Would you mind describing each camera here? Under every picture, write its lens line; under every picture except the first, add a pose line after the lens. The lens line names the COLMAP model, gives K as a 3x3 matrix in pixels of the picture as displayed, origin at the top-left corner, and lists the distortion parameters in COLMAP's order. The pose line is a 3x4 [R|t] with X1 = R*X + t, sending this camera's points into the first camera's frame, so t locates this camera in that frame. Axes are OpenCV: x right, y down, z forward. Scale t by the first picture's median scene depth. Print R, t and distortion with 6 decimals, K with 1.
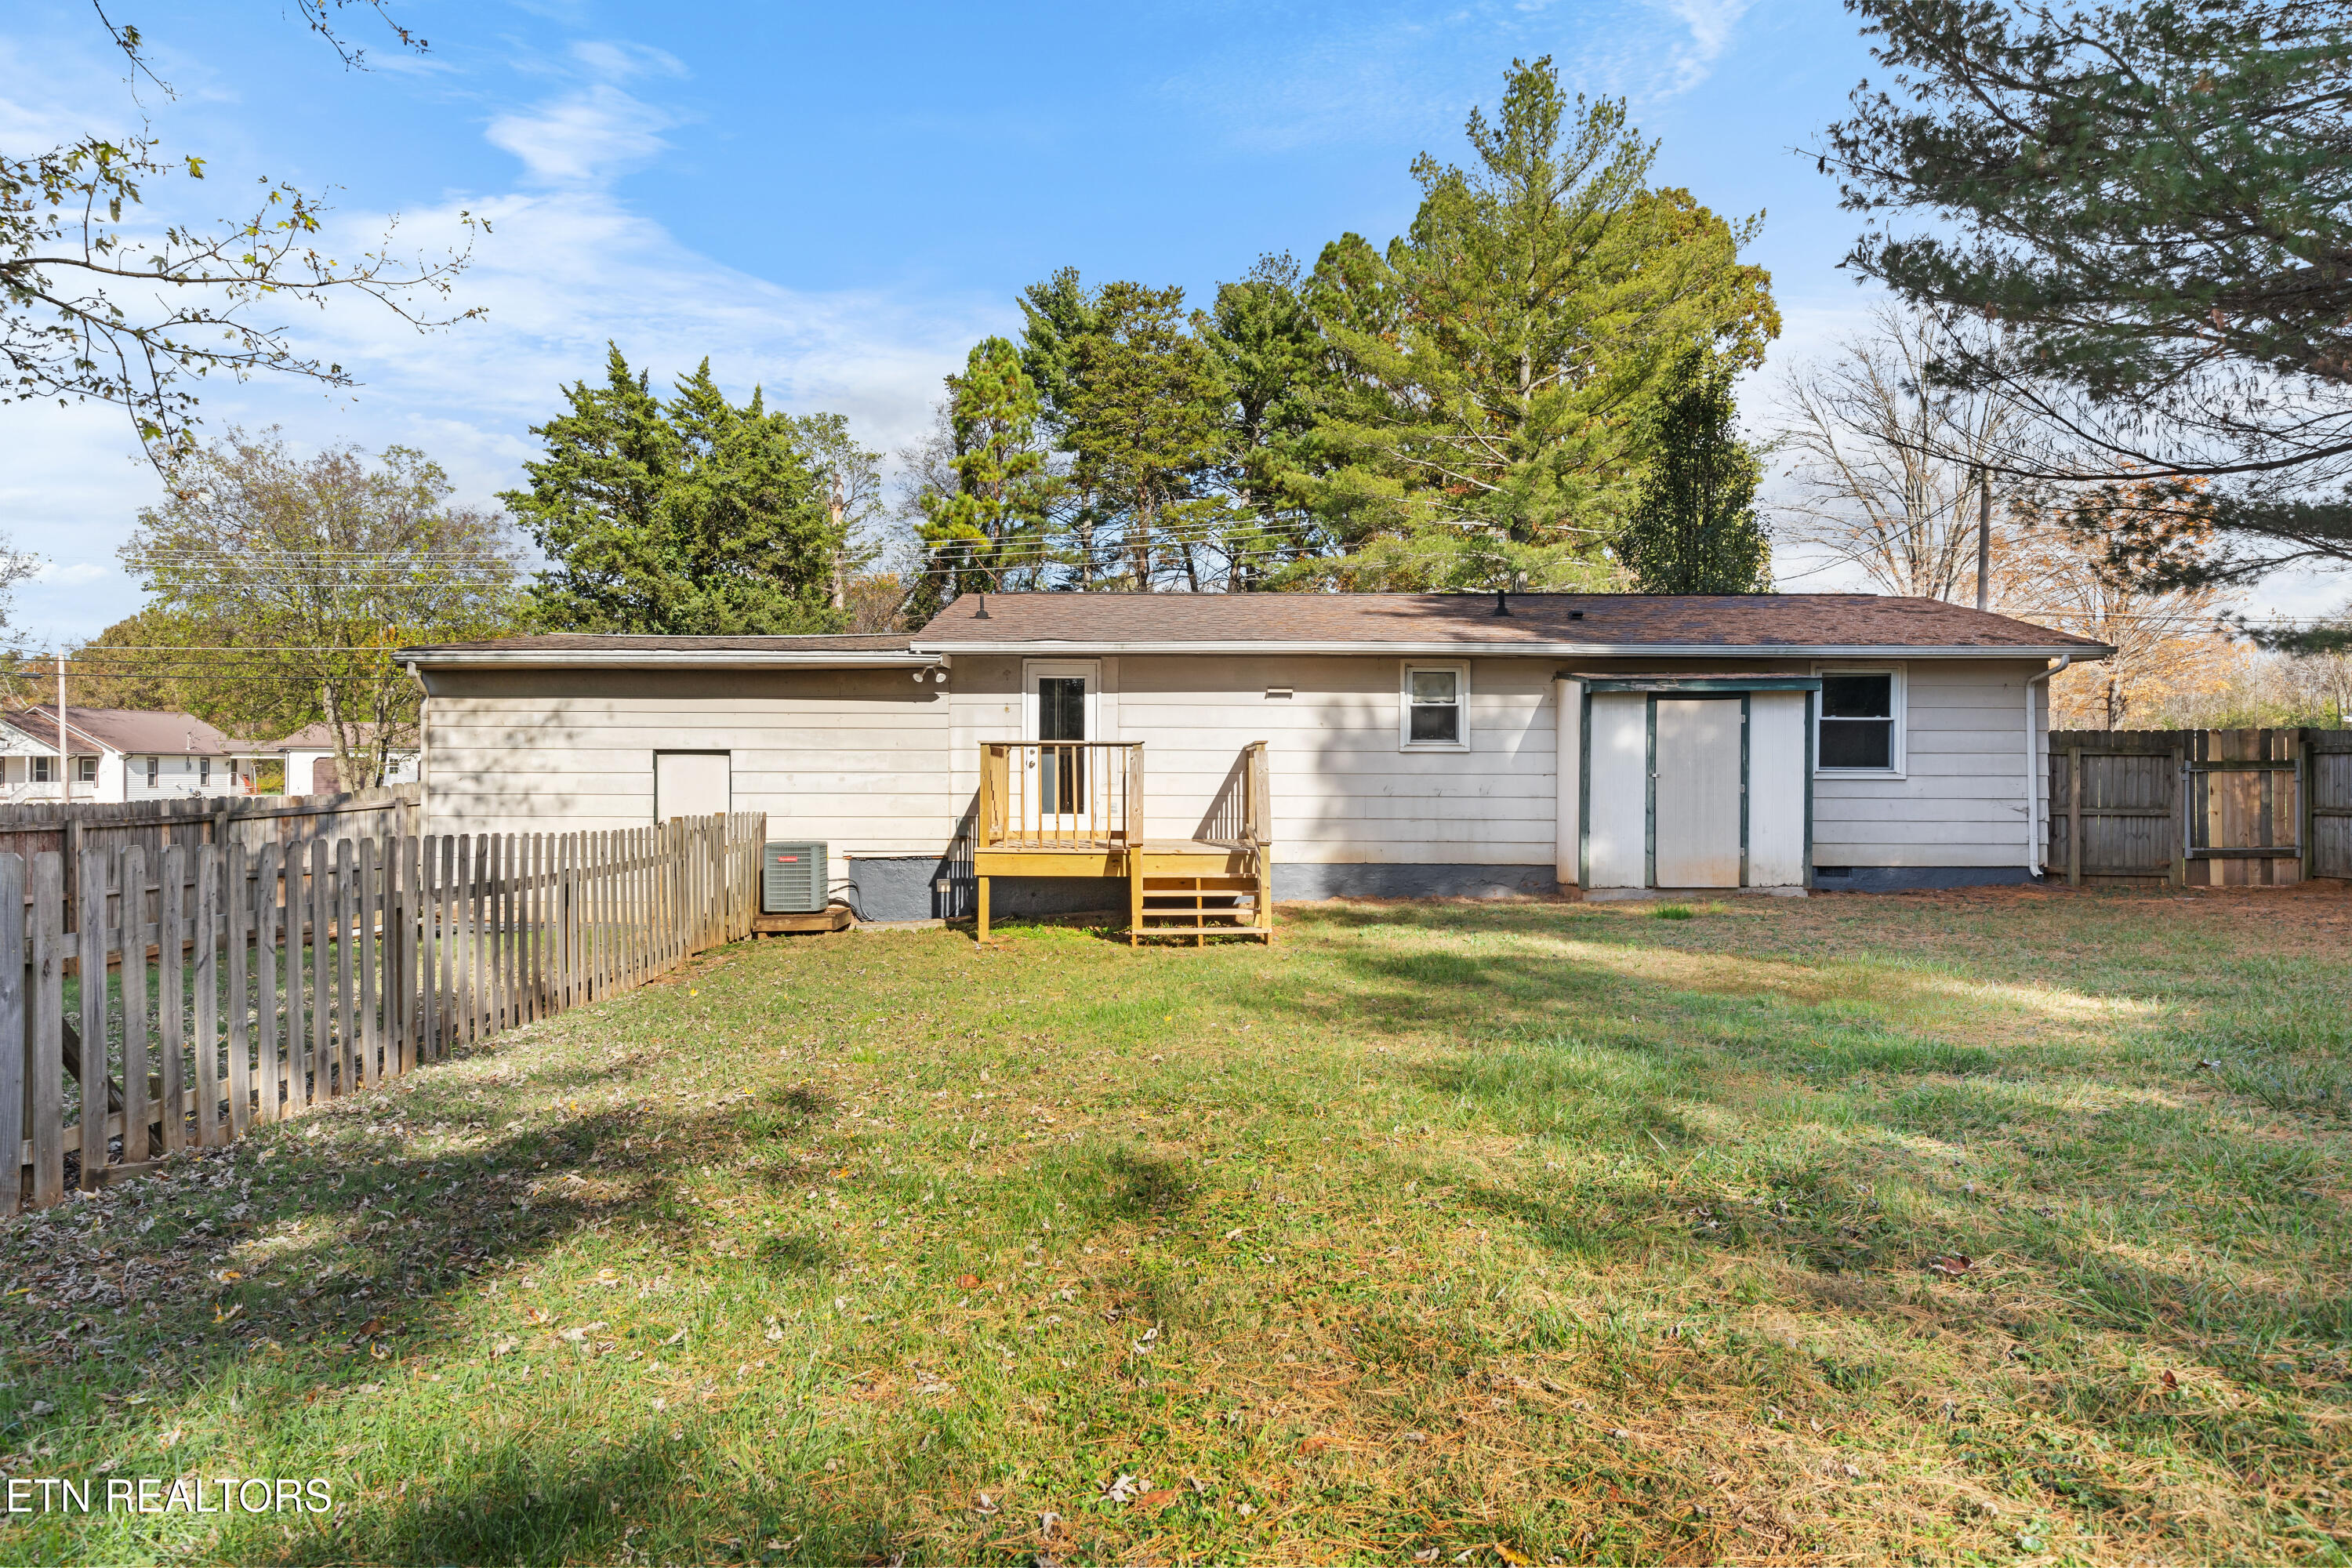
lens RADIAL K [[1538.9, 0, 1169.2], [0, 1538.9, 776.6], [0, 0, 1]] dist [0.007859, 0.000757]
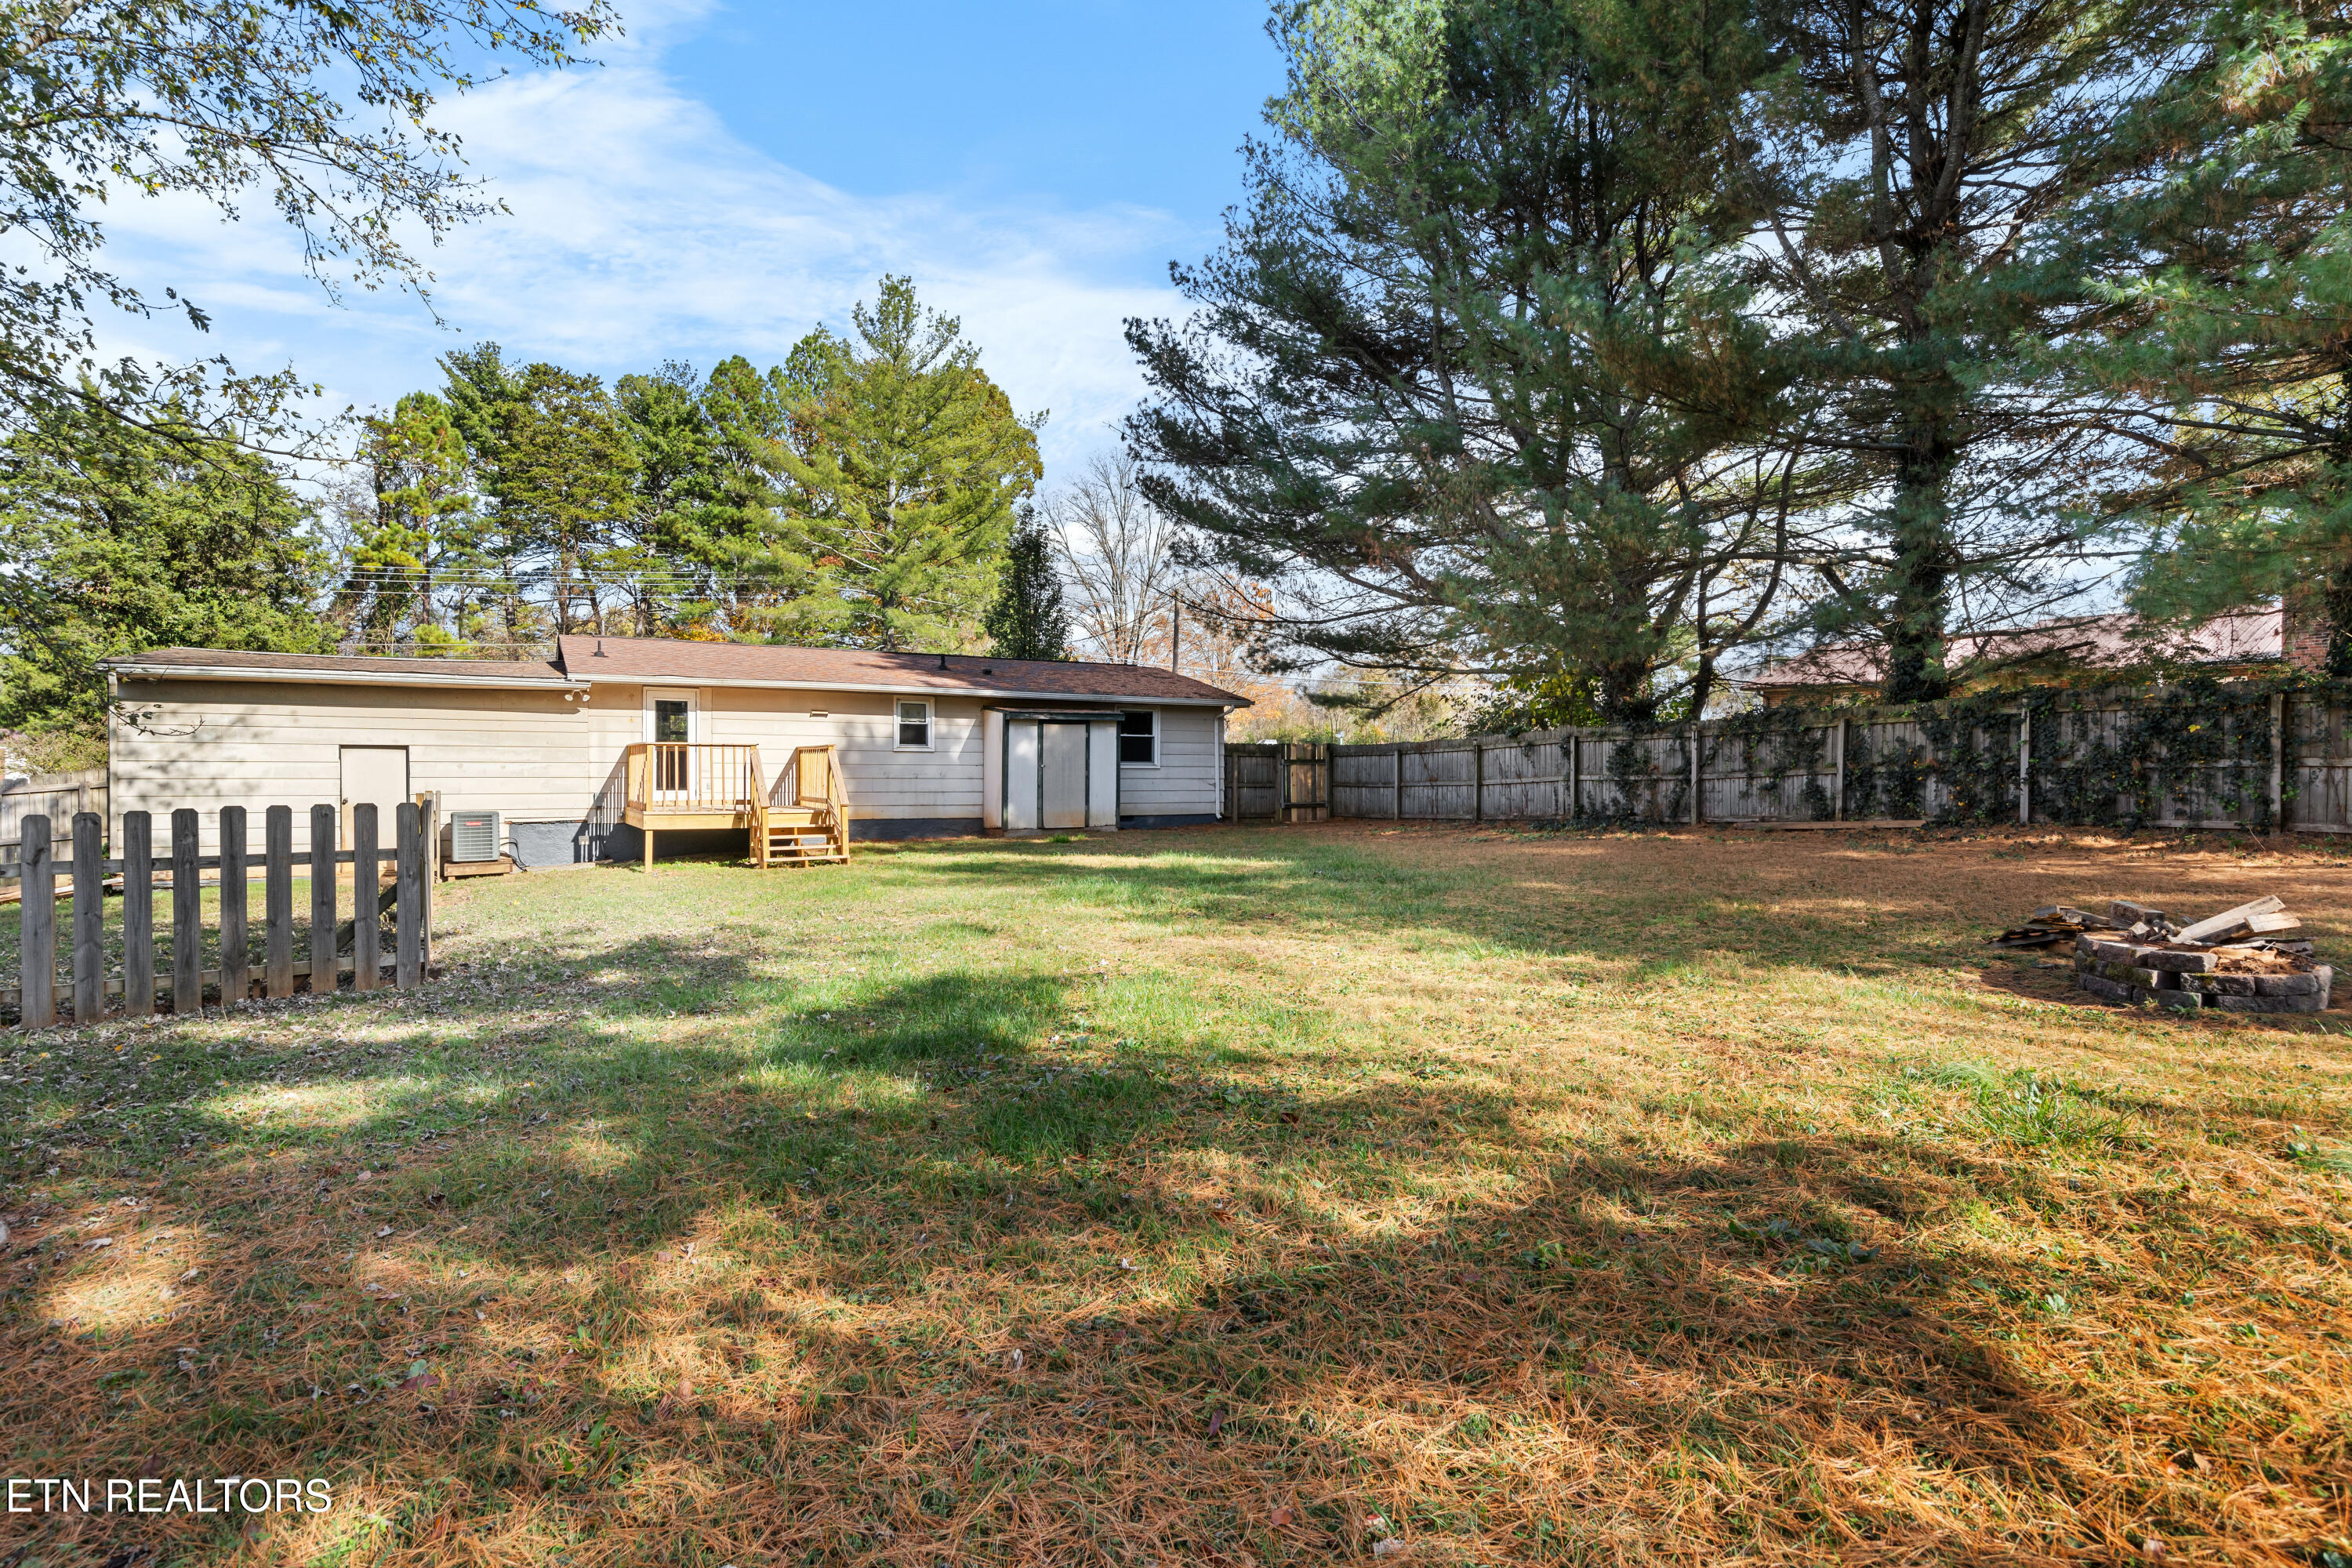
lens RADIAL K [[1210.2, 0, 1176.0], [0, 1210.2, 784.0], [0, 0, 1]] dist [0.004626, 0.000234]
pose [[0.866232, -0.004747, 0.499619, -0.235571], [-0.002135, 0.999911, 0.013201, 0.000964], [-0.499637, -0.012502, 0.866144, -0.279181]]
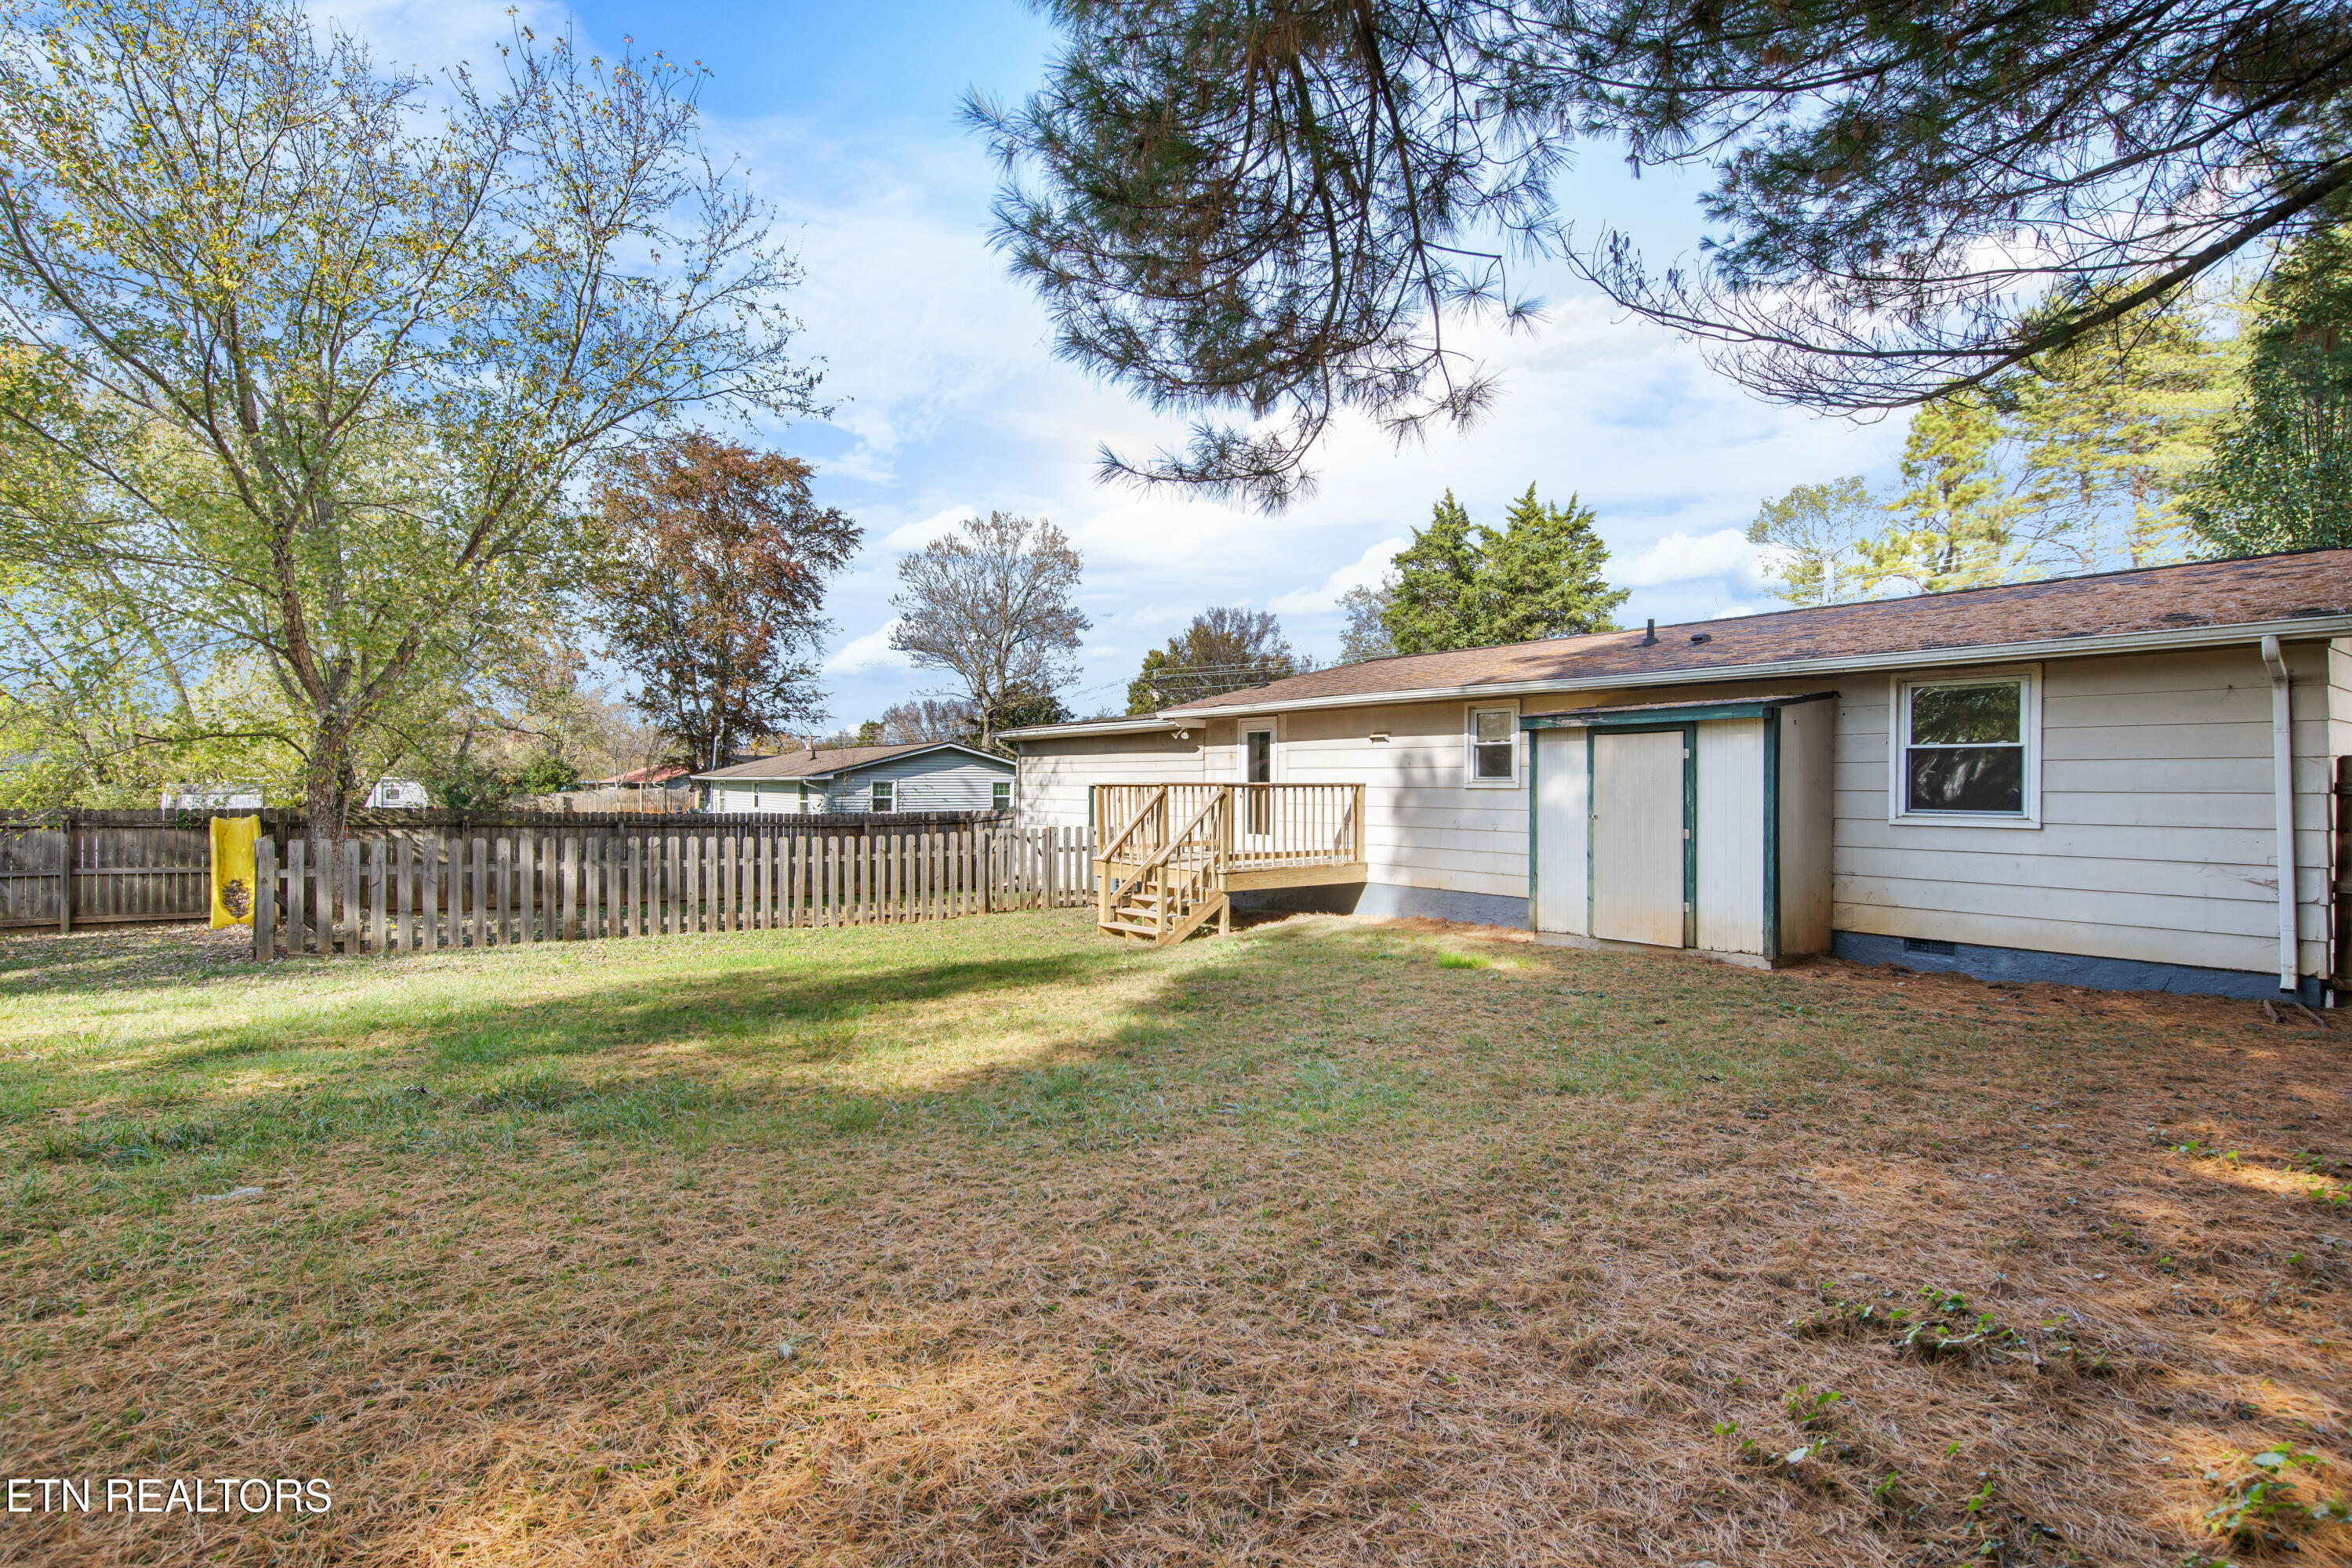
lens RADIAL K [[1135.4, 0, 1165.8], [0, 1135.4, 775.9], [0, 0, 1]] dist [0.012848, -0.000442]
pose [[0.605416, -0.006533, -0.795883, 0.646940], [-0.002921, 0.999941, -0.010430, -0.015894], [0.795904, 0.008640, 0.605361, 0.348820]]
